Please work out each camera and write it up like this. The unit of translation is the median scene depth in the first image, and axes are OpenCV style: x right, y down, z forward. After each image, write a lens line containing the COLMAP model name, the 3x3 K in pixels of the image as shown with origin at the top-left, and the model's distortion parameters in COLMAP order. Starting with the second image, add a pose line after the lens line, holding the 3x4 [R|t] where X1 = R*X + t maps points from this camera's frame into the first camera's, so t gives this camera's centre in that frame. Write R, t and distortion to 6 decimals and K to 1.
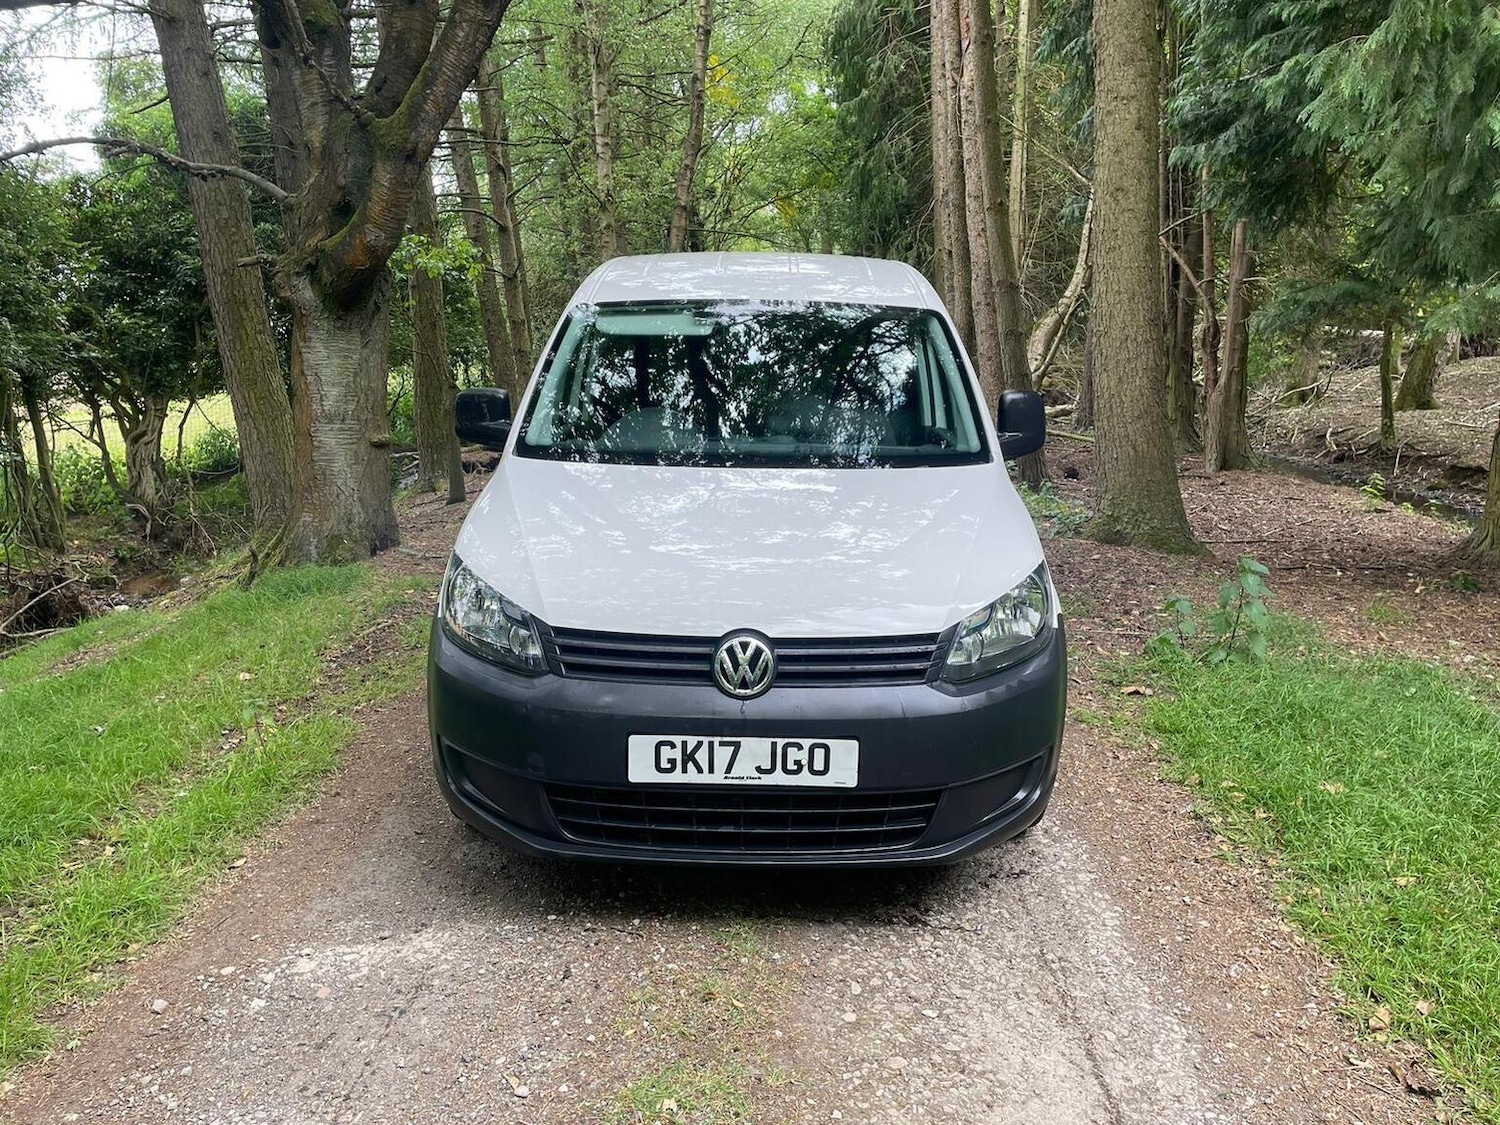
lens RADIAL K [[1128.1, 0, 759.0], [0, 1128.1, 565.3], [0, 0, 1]] dist [0.088017, -0.103129]
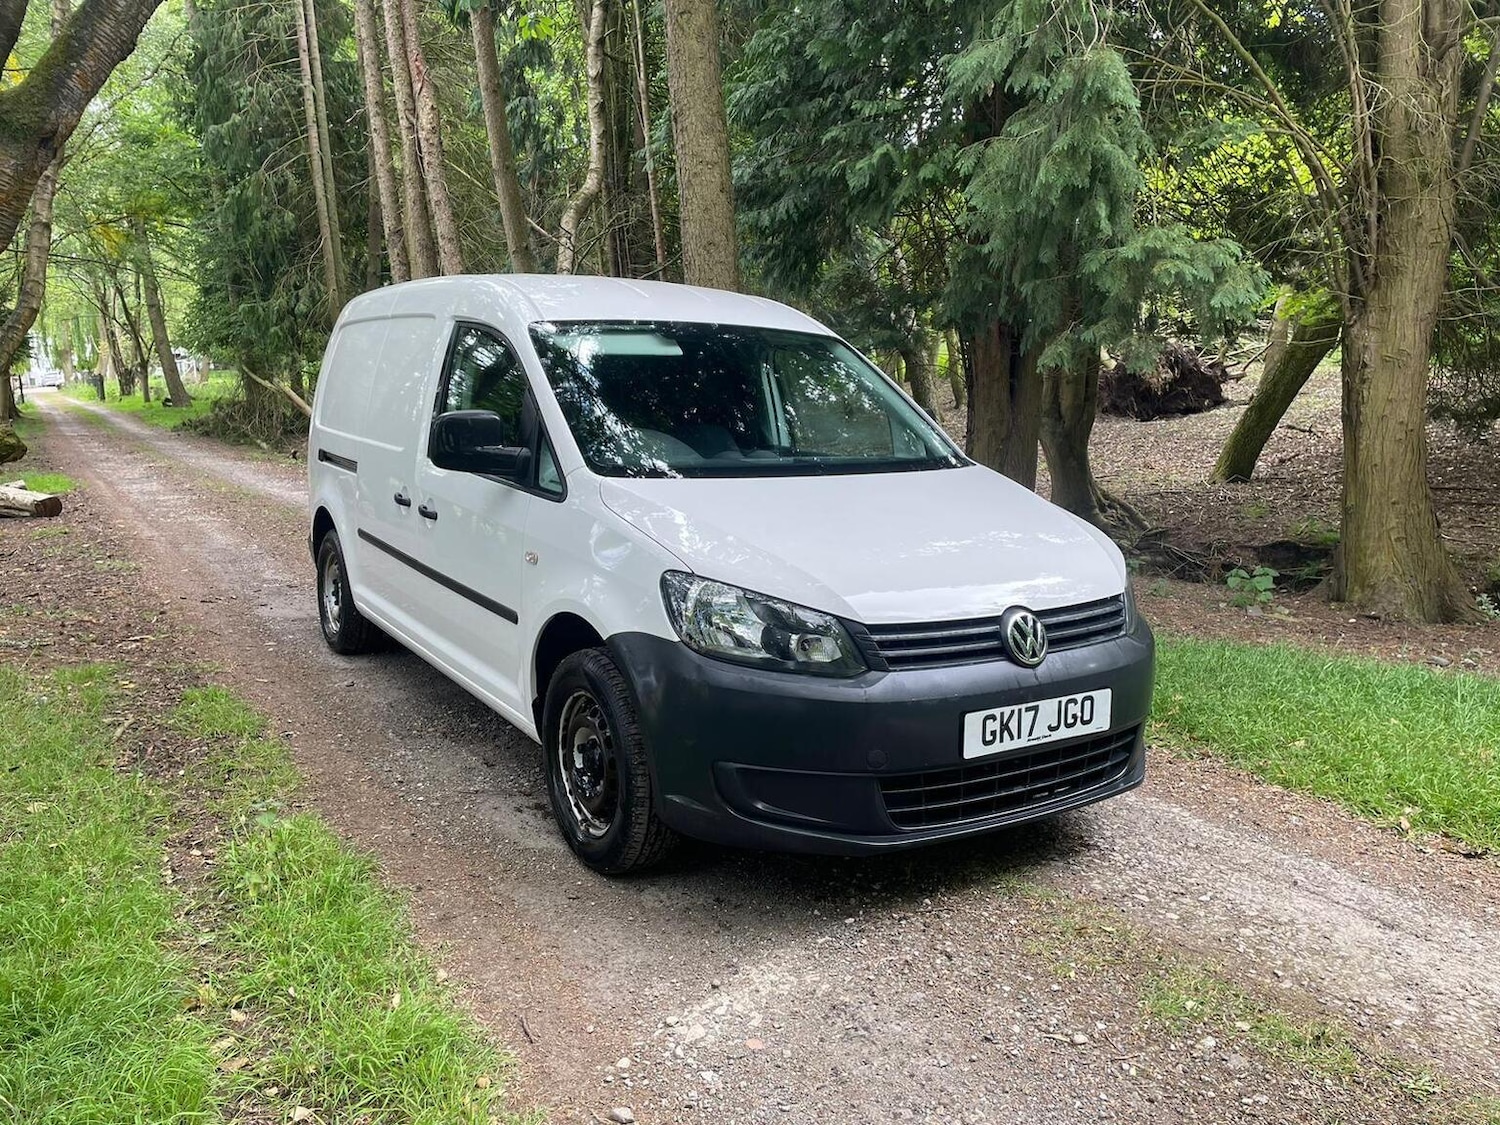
lens RADIAL K [[1128.1, 0, 758.6], [0, 1128.1, 555.1], [0, 0, 1]] dist [0.088017, -0.103129]
pose [[0.835814, -0.082932, 0.542713, -0.818323], [0.110110, 0.993761, -0.017719, -0.001489], [-0.537858, 0.074568, 0.839731, 0.191953]]
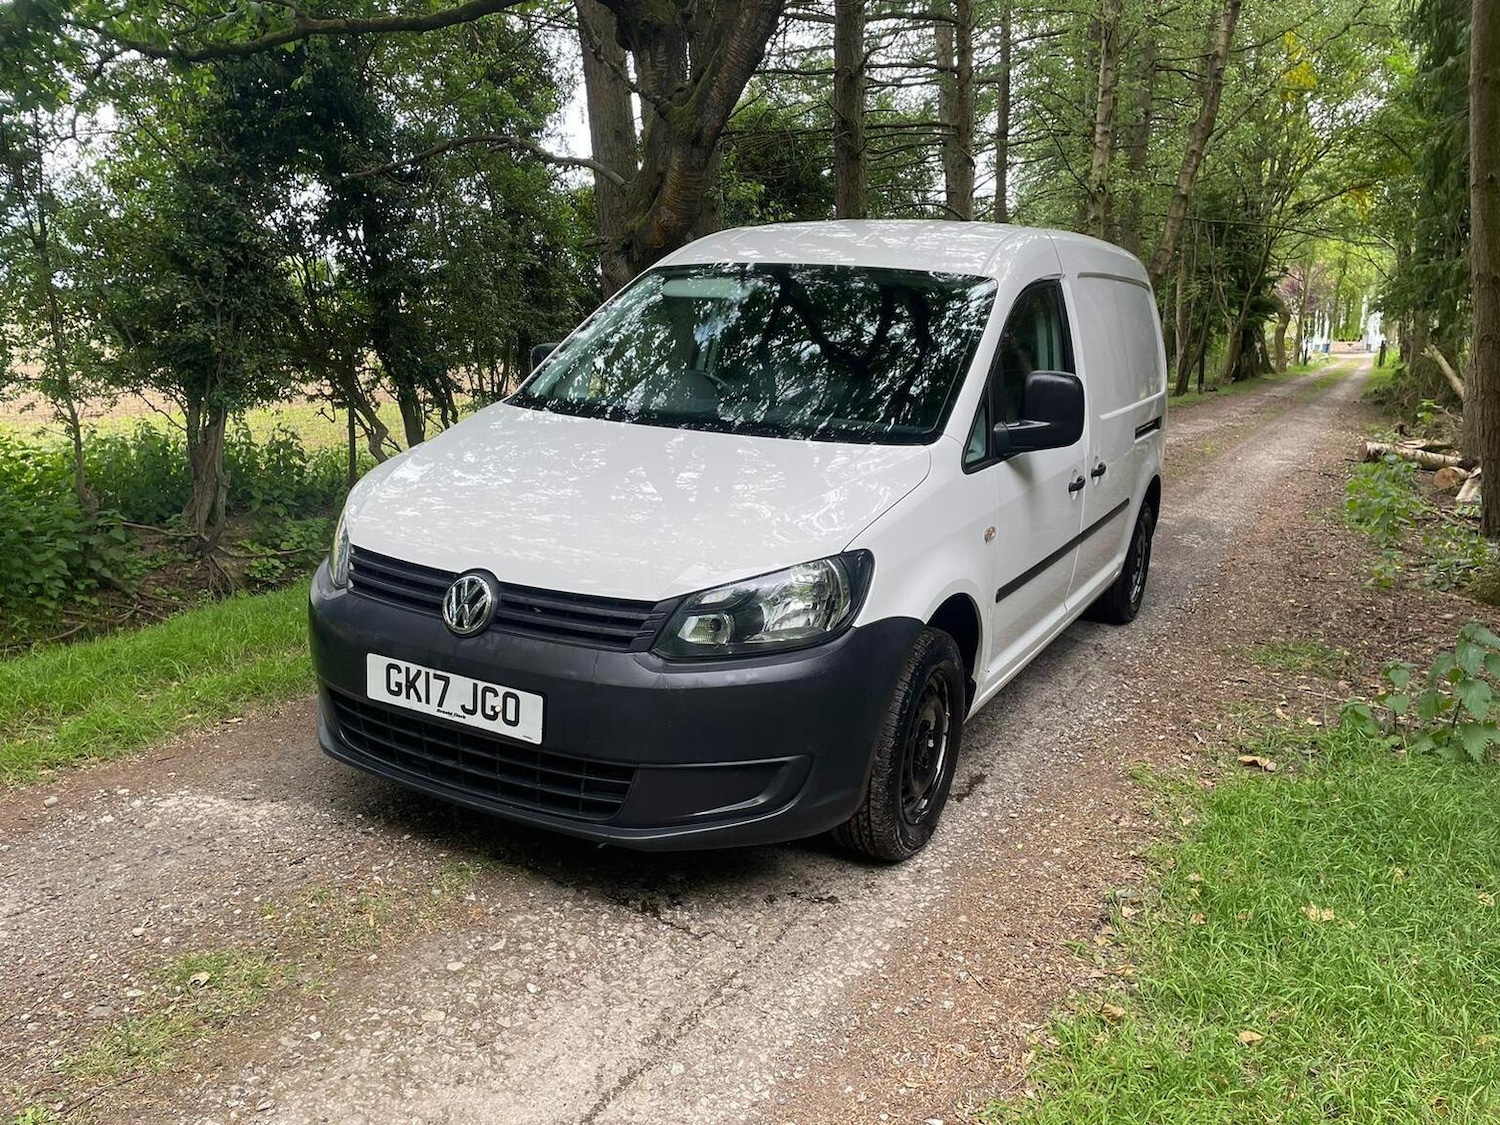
lens RADIAL K [[1128.1, 0, 760.0], [0, 1128.1, 567.1], [0, 0, 1]] dist [0.088017, -0.103129]
pose [[0.884229, 0.130793, -0.448365, 0.651625], [-0.131024, 0.990905, 0.030665, -0.008807], [0.448298, 0.031632, 0.893324, 0.208756]]
